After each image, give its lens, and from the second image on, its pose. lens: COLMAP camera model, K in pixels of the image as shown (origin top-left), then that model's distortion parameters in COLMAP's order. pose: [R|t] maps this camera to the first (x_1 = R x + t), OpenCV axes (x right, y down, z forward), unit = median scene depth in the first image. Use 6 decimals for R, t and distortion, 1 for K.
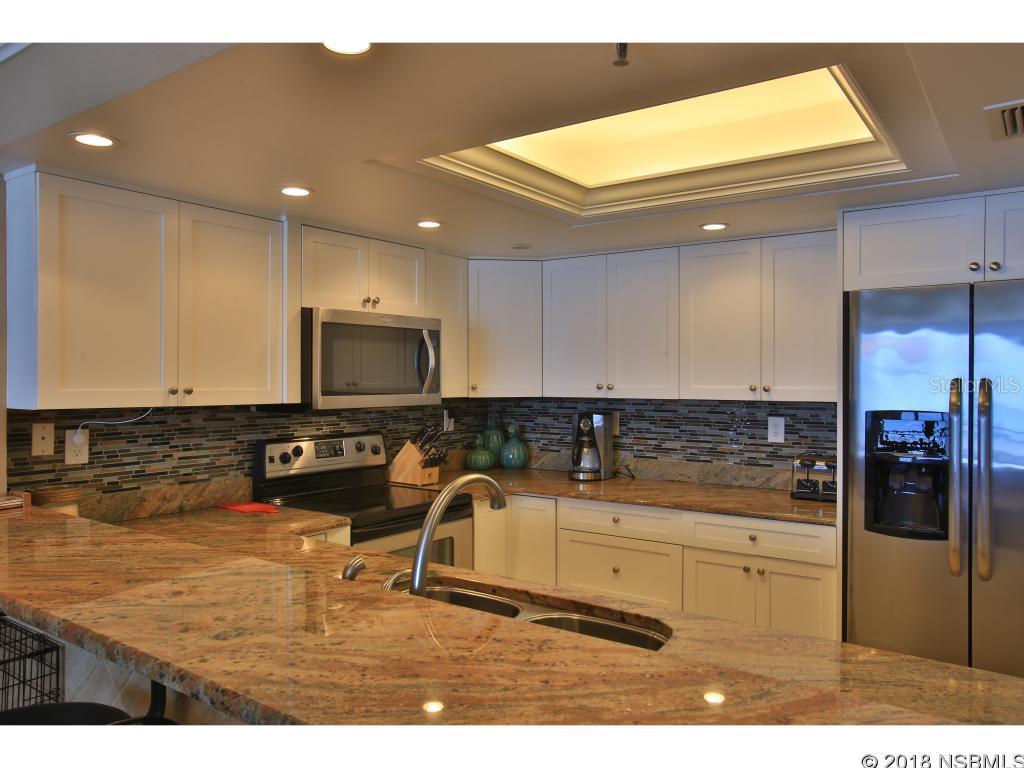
lens RADIAL K [[741.7, 0, 504.6], [0, 741.7, 381.1], [0, 0, 1]] dist [-0.009011, -0.002791]
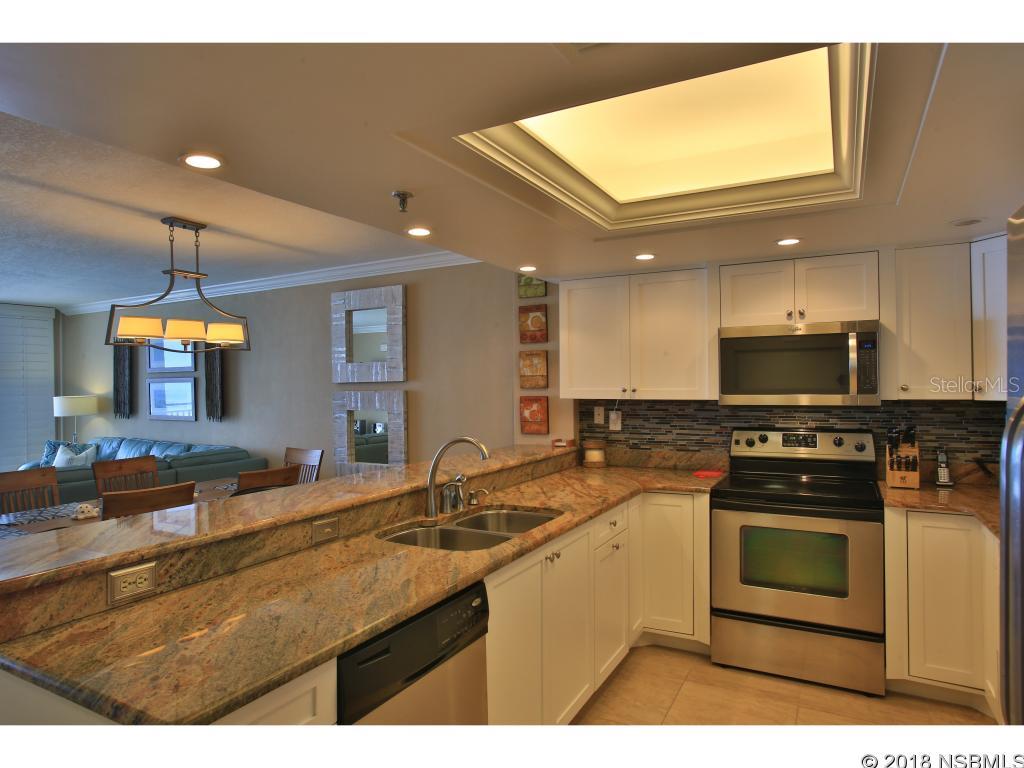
lens RADIAL K [[612.6, 0, 512.0], [0, 612.6, 384.0], [0, 0, 1]] dist [-0.059799, 0.000778]
pose [[0.131383, -0.003876, -0.991324, 0.769478], [0.007355, 0.999969, -0.002935, 0.001626], [0.991304, -0.006905, 0.131407, 0.491827]]
